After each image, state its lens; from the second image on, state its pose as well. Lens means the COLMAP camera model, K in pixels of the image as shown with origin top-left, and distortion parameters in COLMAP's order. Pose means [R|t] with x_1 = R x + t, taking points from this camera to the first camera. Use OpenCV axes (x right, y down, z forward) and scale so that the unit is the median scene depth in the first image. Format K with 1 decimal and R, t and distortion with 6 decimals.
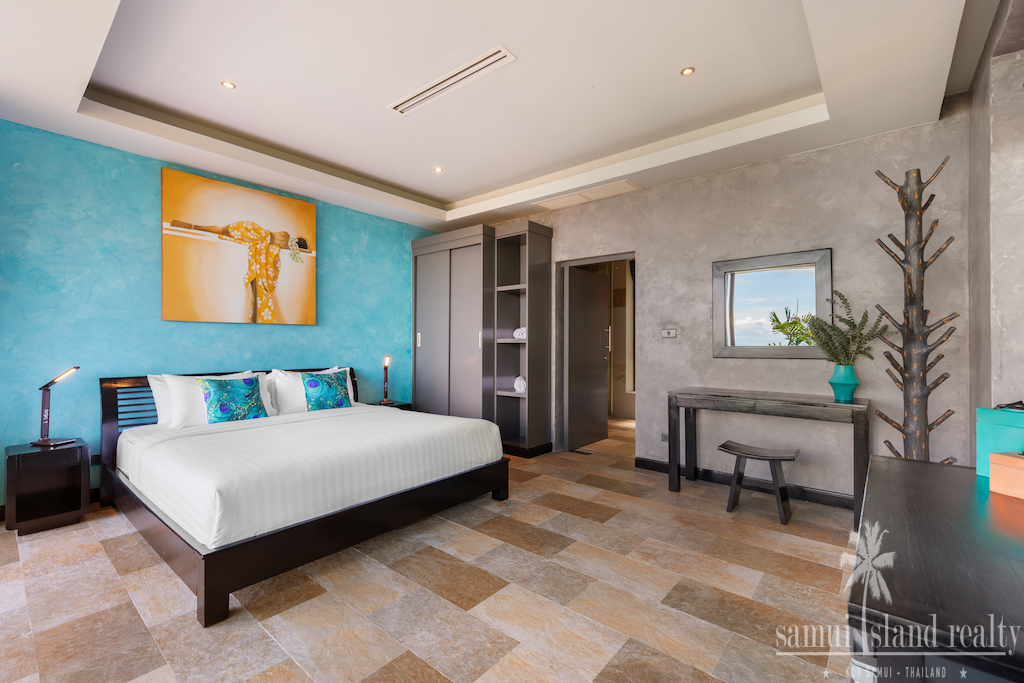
lens RADIAL K [[443.1, 0, 506.2], [0, 443.1, 339.9], [0, 0, 1]] dist [0.001281, 0.000268]
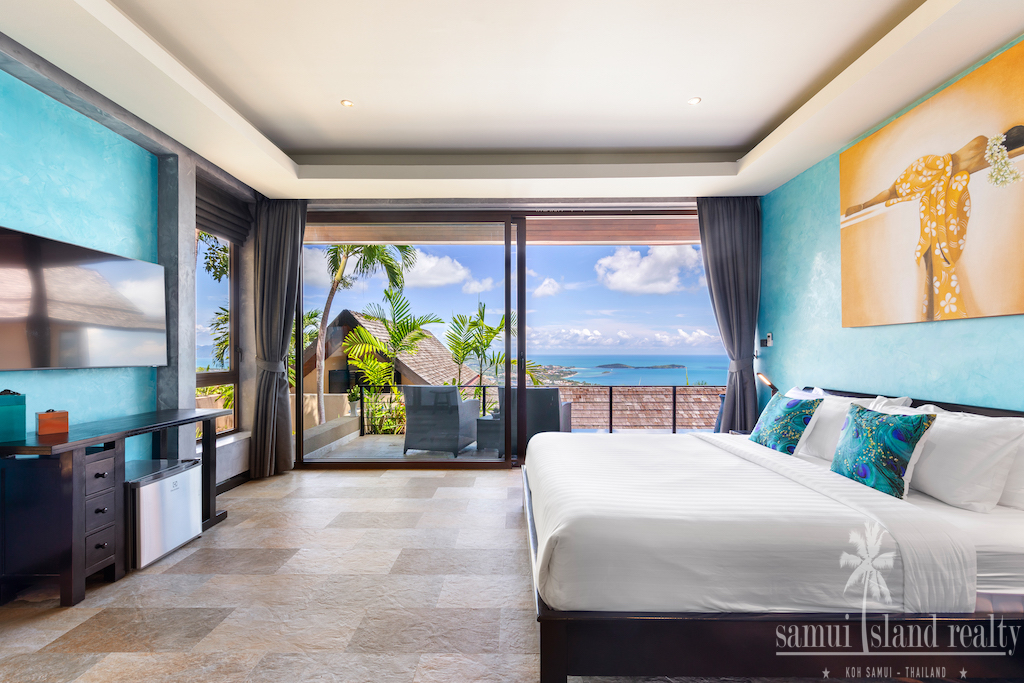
lens RADIAL K [[443.1, 0, 506.3], [0, 443.1, 347.8], [0, 0, 1]] dist [0.001281, 0.000268]
pose [[-0.775214, -0.005936, -0.631670, 0.256760], [0.004498, 0.999879, -0.014917, 0.005028], [0.631682, -0.014405, -0.775094, 1.094929]]
